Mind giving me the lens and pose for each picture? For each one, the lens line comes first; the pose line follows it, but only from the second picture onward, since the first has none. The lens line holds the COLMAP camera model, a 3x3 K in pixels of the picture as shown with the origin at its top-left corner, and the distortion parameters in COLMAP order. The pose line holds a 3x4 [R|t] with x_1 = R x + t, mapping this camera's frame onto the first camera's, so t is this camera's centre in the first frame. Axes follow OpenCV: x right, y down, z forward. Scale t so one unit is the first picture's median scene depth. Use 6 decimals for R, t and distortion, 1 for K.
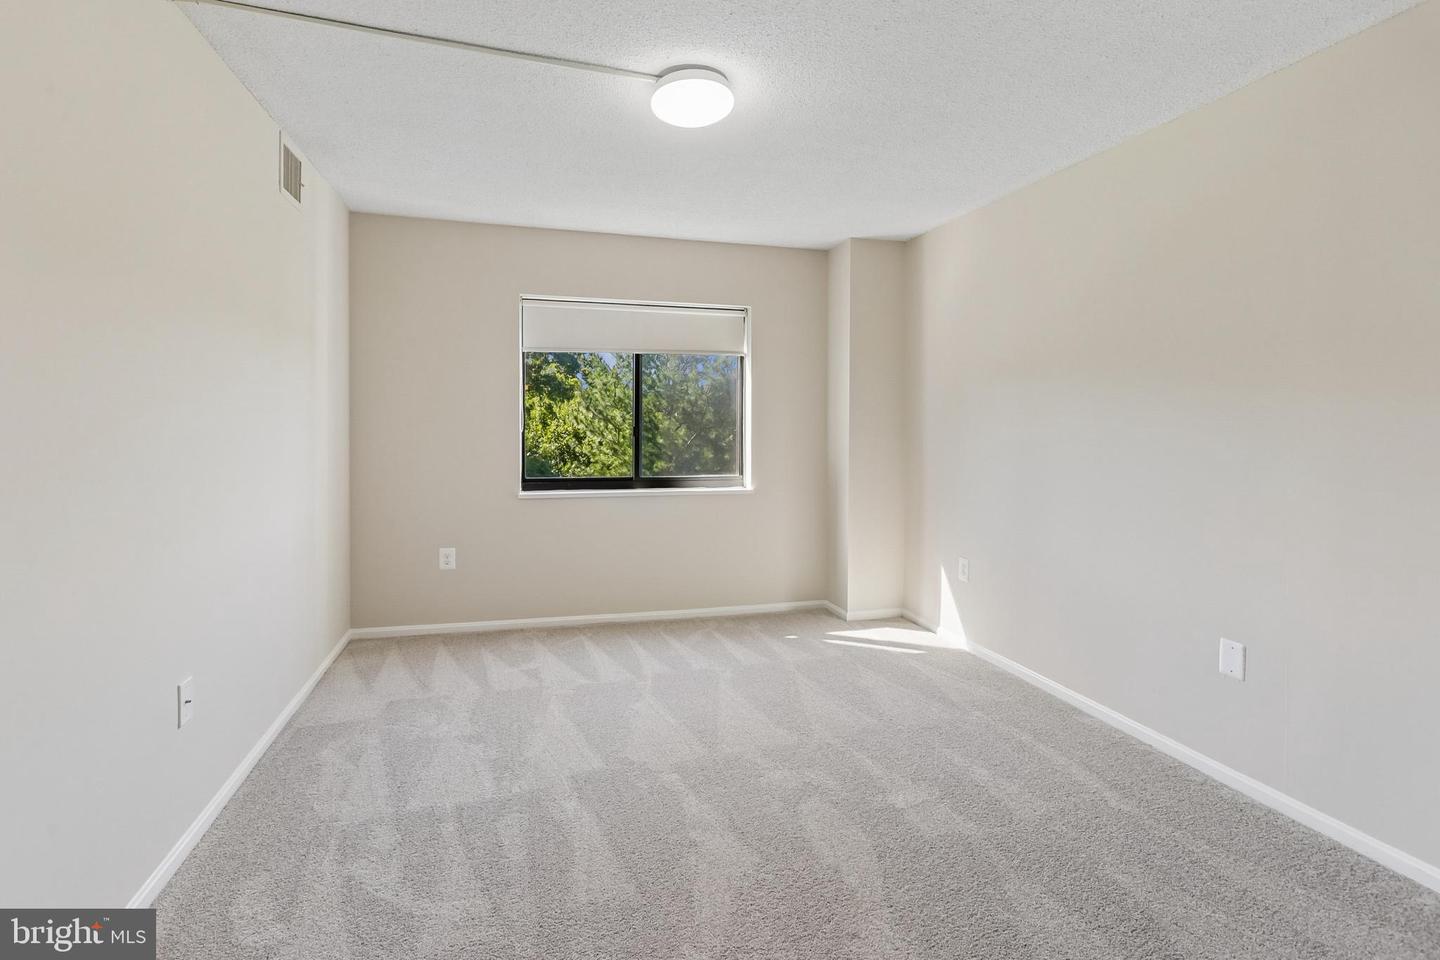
lens RADIAL K [[699.9, 0, 746.3], [0, 699.9, 425.3], [0, 0, 1]] dist [-0.004366, 0.006053]
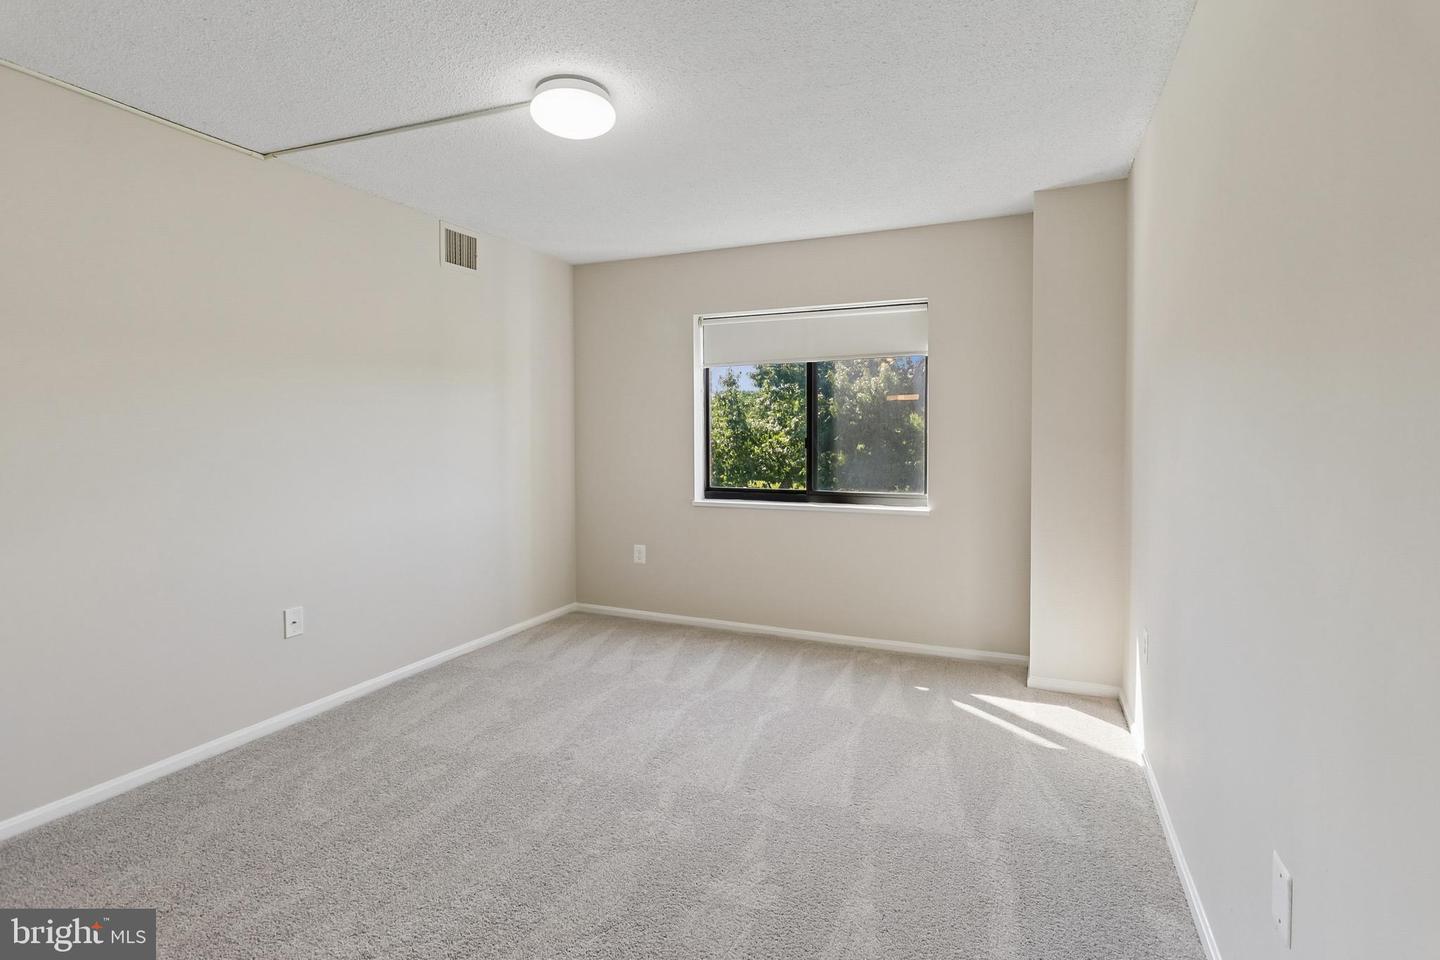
lens RADIAL K [[699.9, 0, 731.3], [0, 699.9, 445.4], [0, 0, 1]] dist [-0.004366, 0.006053]
pose [[0.767597, 0.000989, -0.640933, 0.425235], [0.005904, 0.999945, 0.008614, 0.003195], [0.640906, -0.010396, 0.767549, 0.217077]]
